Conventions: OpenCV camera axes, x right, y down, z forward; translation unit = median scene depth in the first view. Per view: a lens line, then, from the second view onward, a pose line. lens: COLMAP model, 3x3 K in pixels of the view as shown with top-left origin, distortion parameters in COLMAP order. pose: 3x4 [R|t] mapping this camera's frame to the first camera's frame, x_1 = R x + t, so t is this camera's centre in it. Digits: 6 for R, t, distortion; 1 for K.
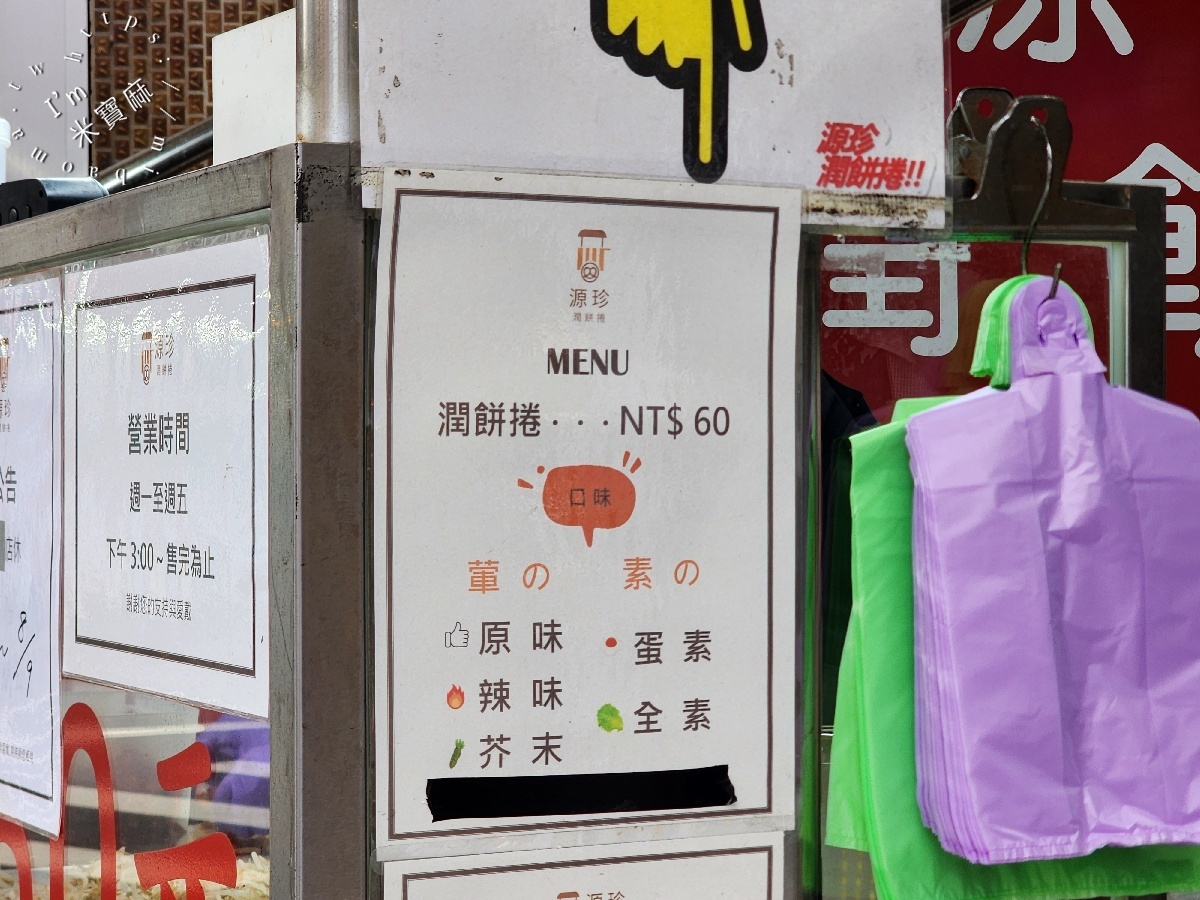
lens RADIAL K [[2719.3, 0, 595.1], [0, 2719.3, 447.0], [0, 0, 1]] dist [0.003514, 0.000000]
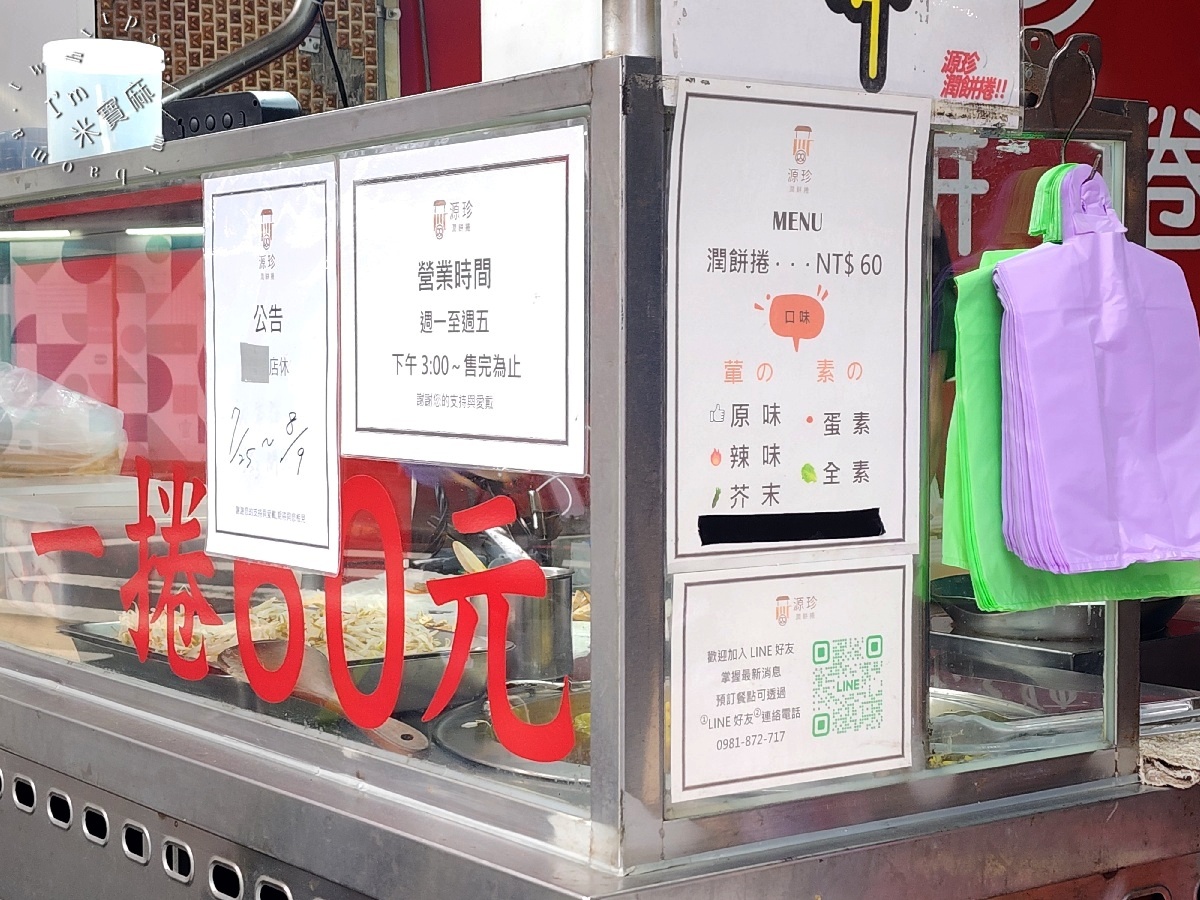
lens RADIAL K [[2041.6, 0, 575.0], [0, 2041.6, 438.6], [0, 0, 1]] dist [0.223100, 0.000000]
pose [[0.990255, -0.005531, 0.139155, -0.256690], [-0.001200, 0.998835, 0.048240, 0.029246], [-0.139259, -0.047937, 0.989095, -0.038271]]
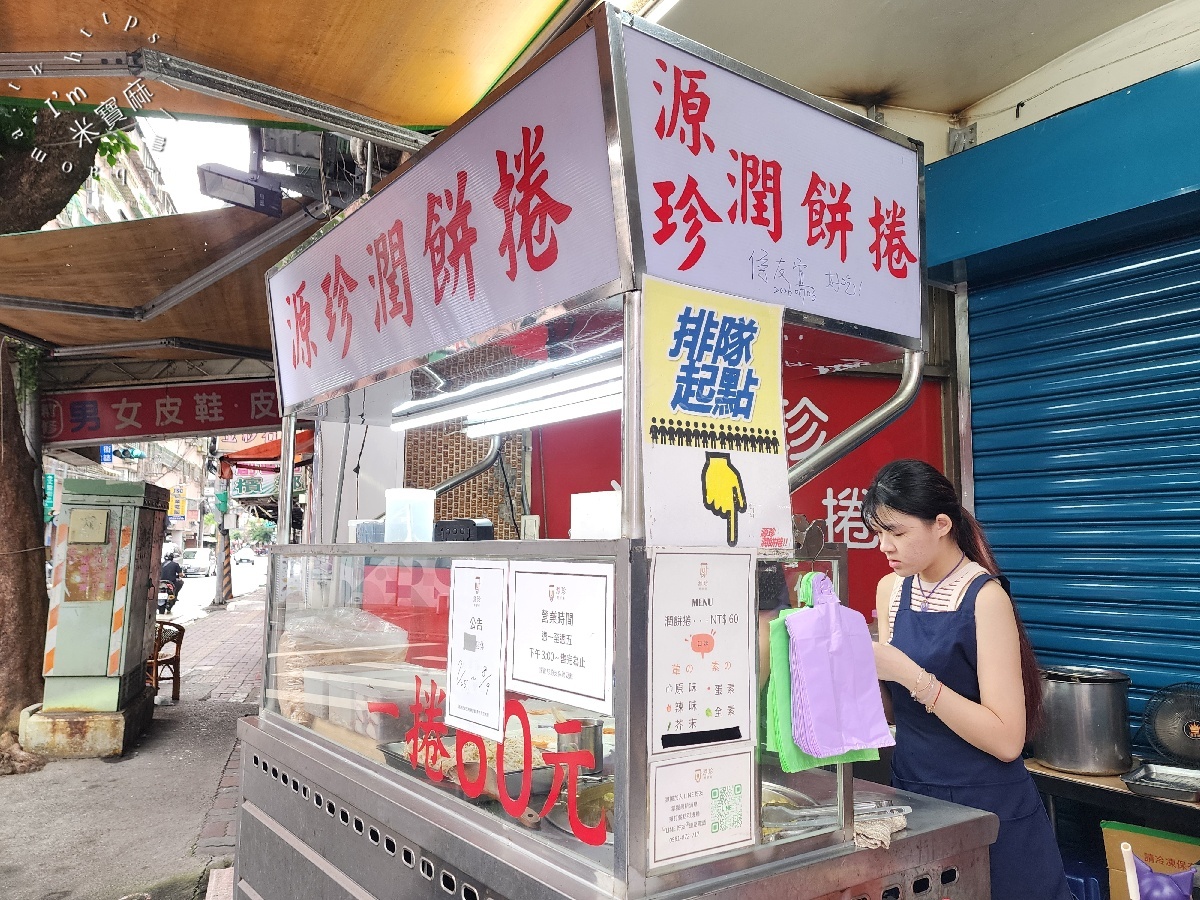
lens RADIAL K [[898.5, 0, 601.2], [0, 898.5, 440.7], [0, 0, 1]] dist [0.078143, -0.015224]
pose [[0.990145, 0.029430, 0.136918, -0.274834], [-0.013279, 0.992994, -0.117418, -0.093639], [-0.139414, 0.114442, 0.983599, -0.092984]]
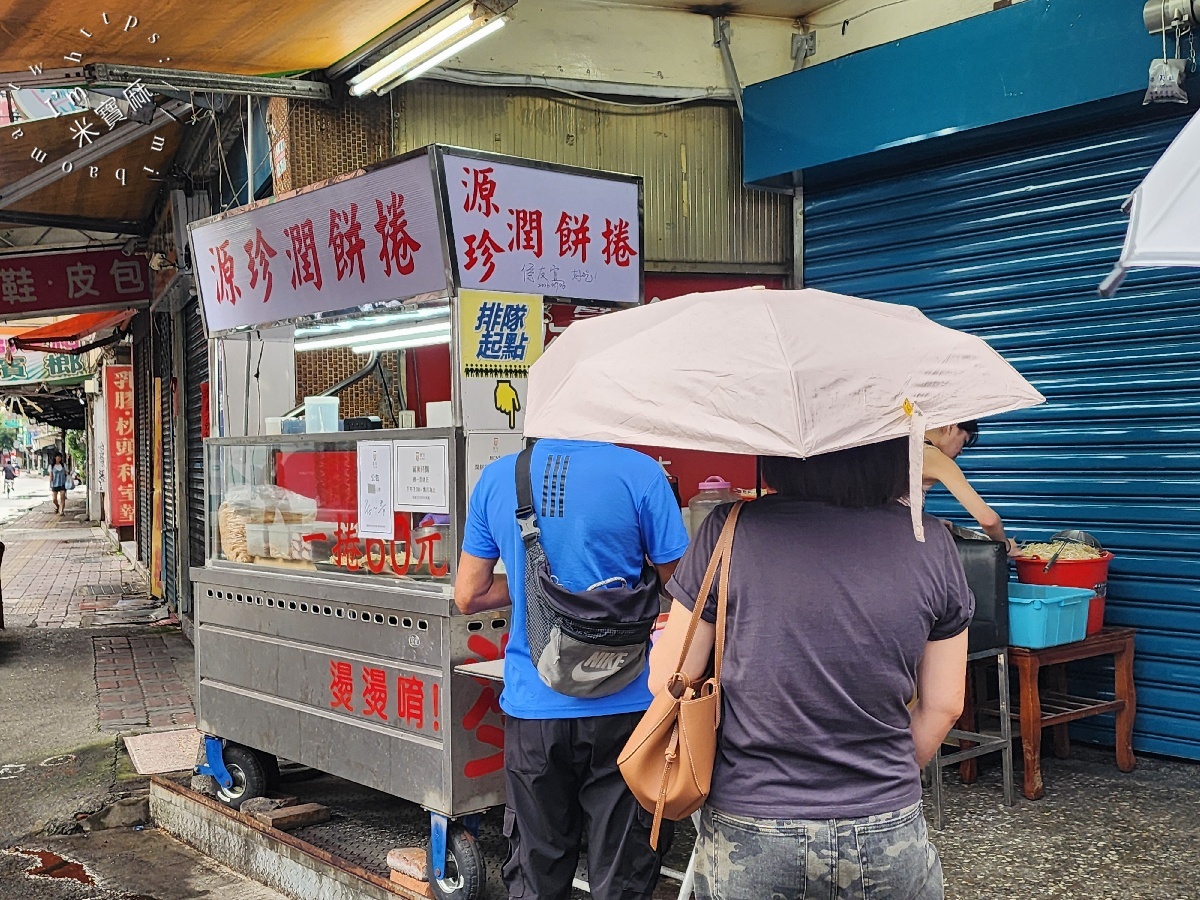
lens RADIAL K [[1395.1, 0, 602.1], [0, 1395.1, 475.8], [0, 0, 1]] dist [0.112056, 0.000000]
pose [[0.980897, -0.013070, 0.194090, -0.387802], [0.009392, 0.999759, 0.019858, -0.051088], [-0.194302, -0.017656, 0.980783, -2.252223]]
